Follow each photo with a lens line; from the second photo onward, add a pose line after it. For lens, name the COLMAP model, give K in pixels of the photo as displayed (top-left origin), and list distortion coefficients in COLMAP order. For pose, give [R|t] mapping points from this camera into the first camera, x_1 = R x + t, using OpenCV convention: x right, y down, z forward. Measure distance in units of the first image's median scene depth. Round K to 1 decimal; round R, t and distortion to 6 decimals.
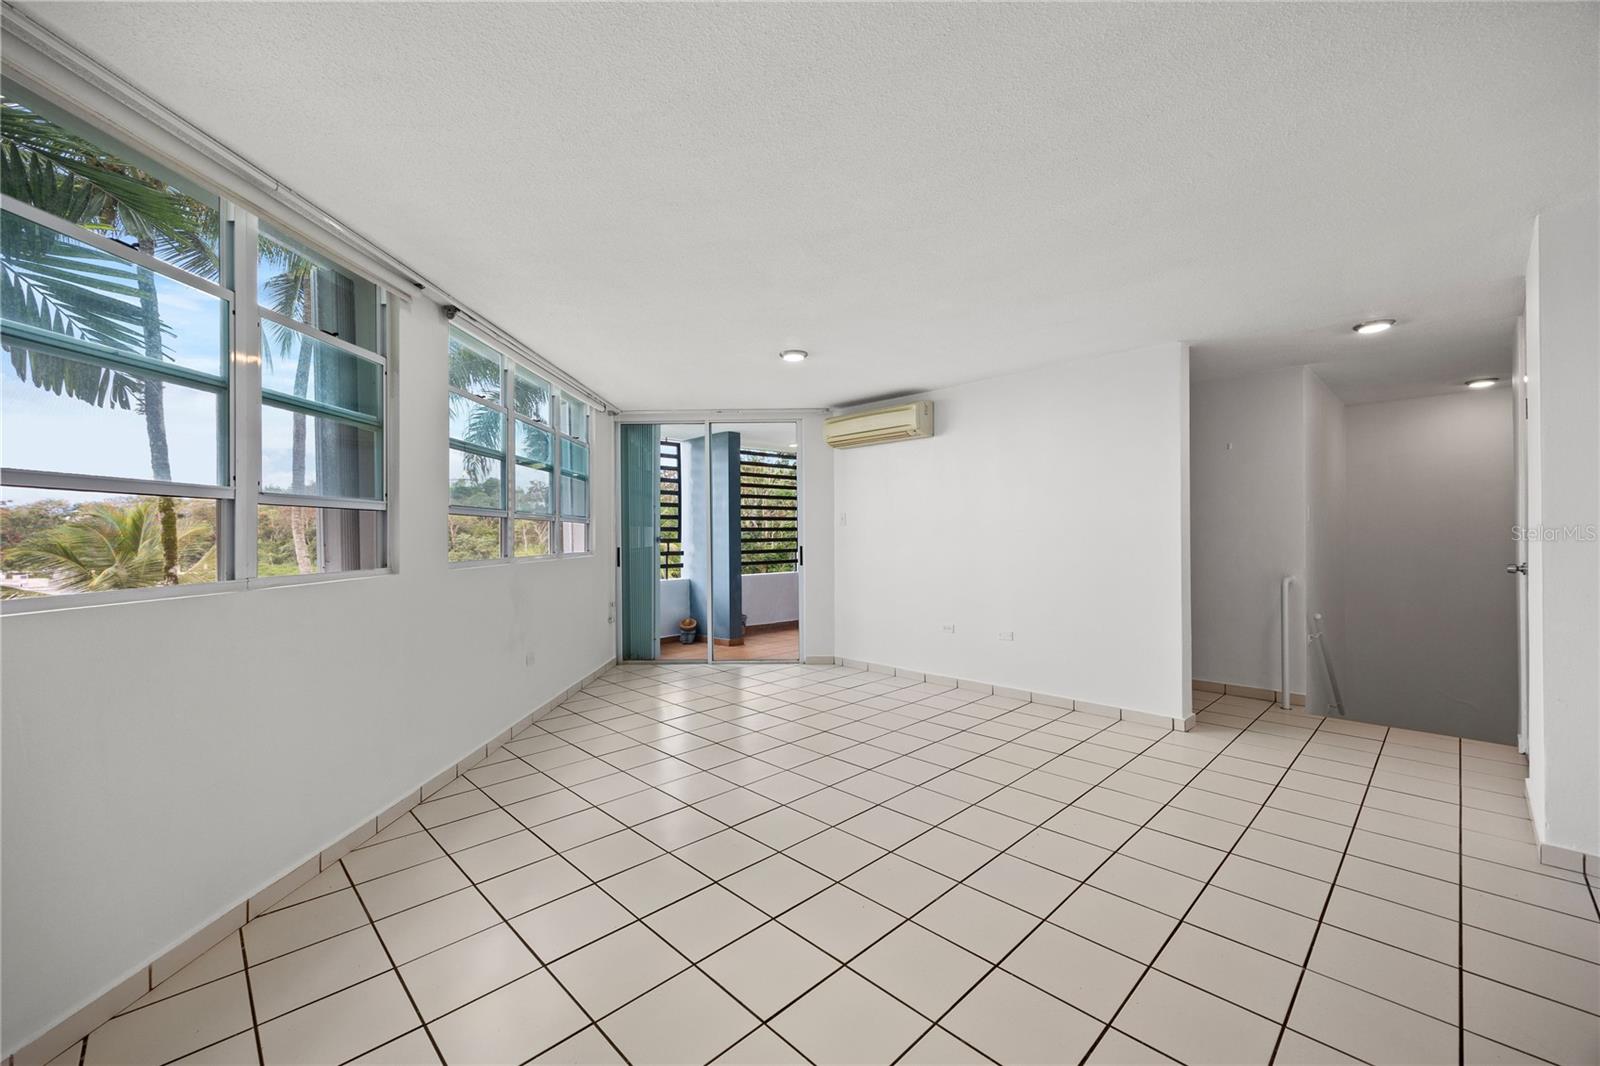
lens RADIAL K [[619.3, 0, 766.2], [0, 619.3, 550.6], [0, 0, 1]] dist [-0.002511, 0.000838]
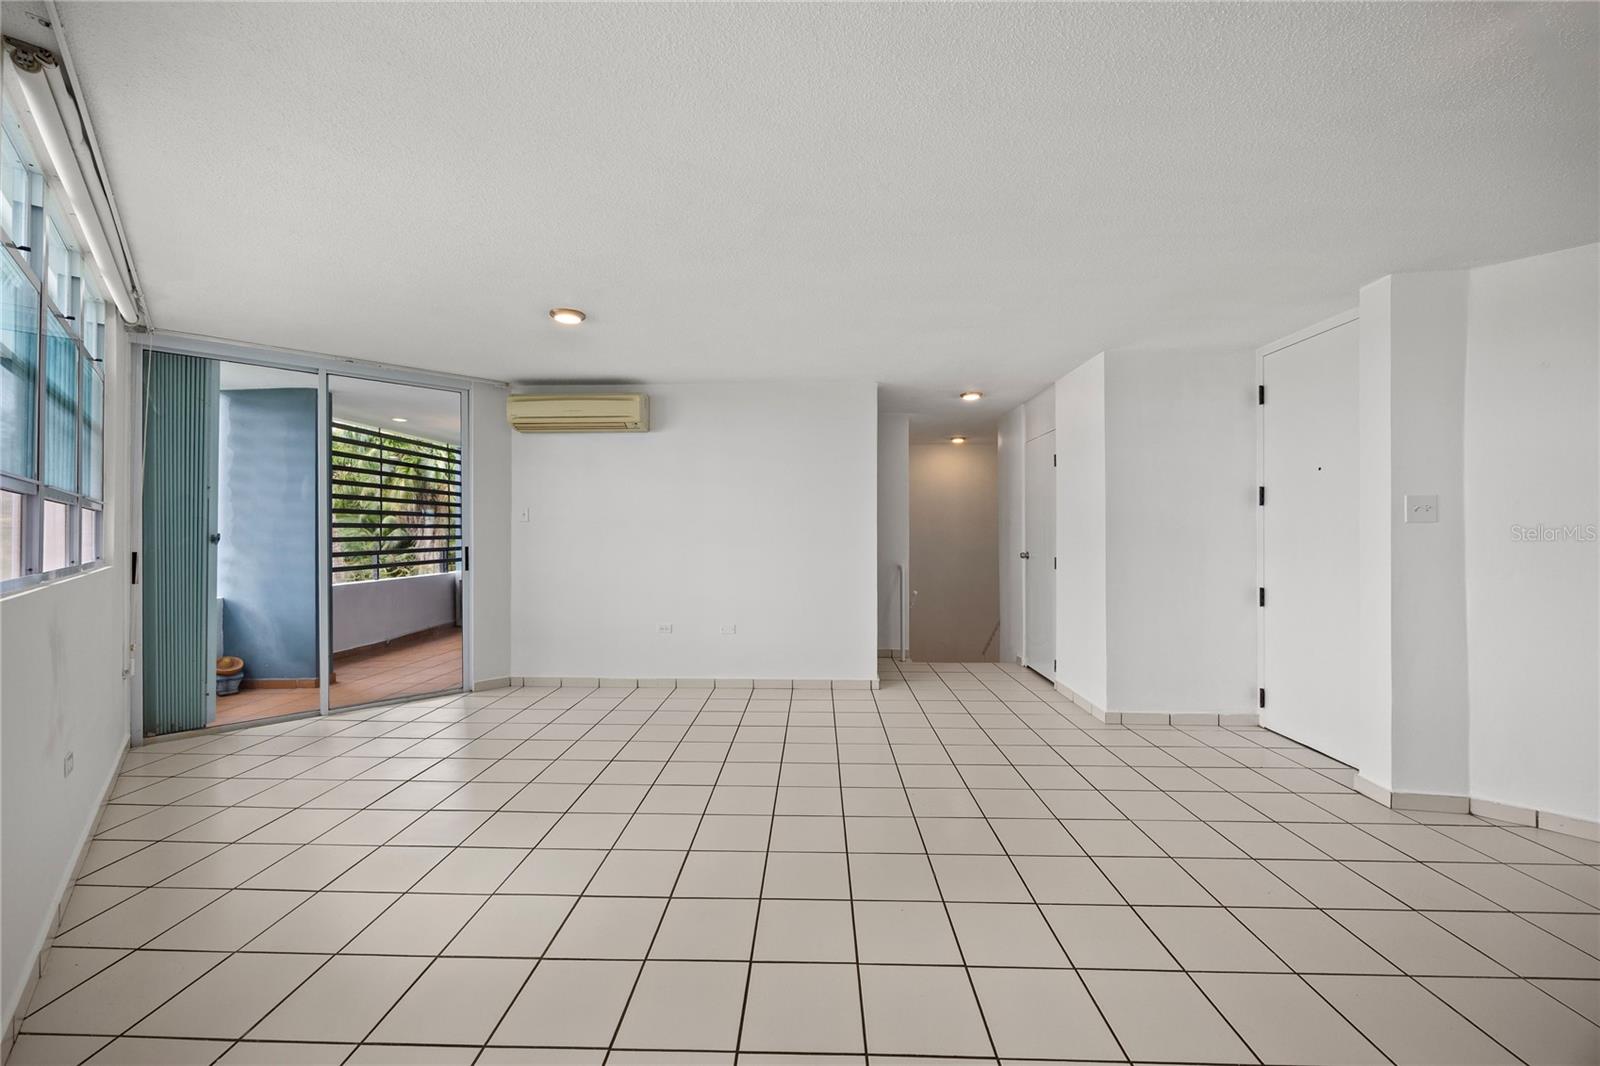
lens RADIAL K [[619.3, 0, 797.2], [0, 619.3, 540.5], [0, 0, 1]] dist [-0.002511, 0.000838]
pose [[0.716243, -0.002332, 0.697847, -0.239888], [0.013252, 0.999860, -0.010260, -0.001410], [-0.697726, 0.016597, 0.716173, 0.146753]]
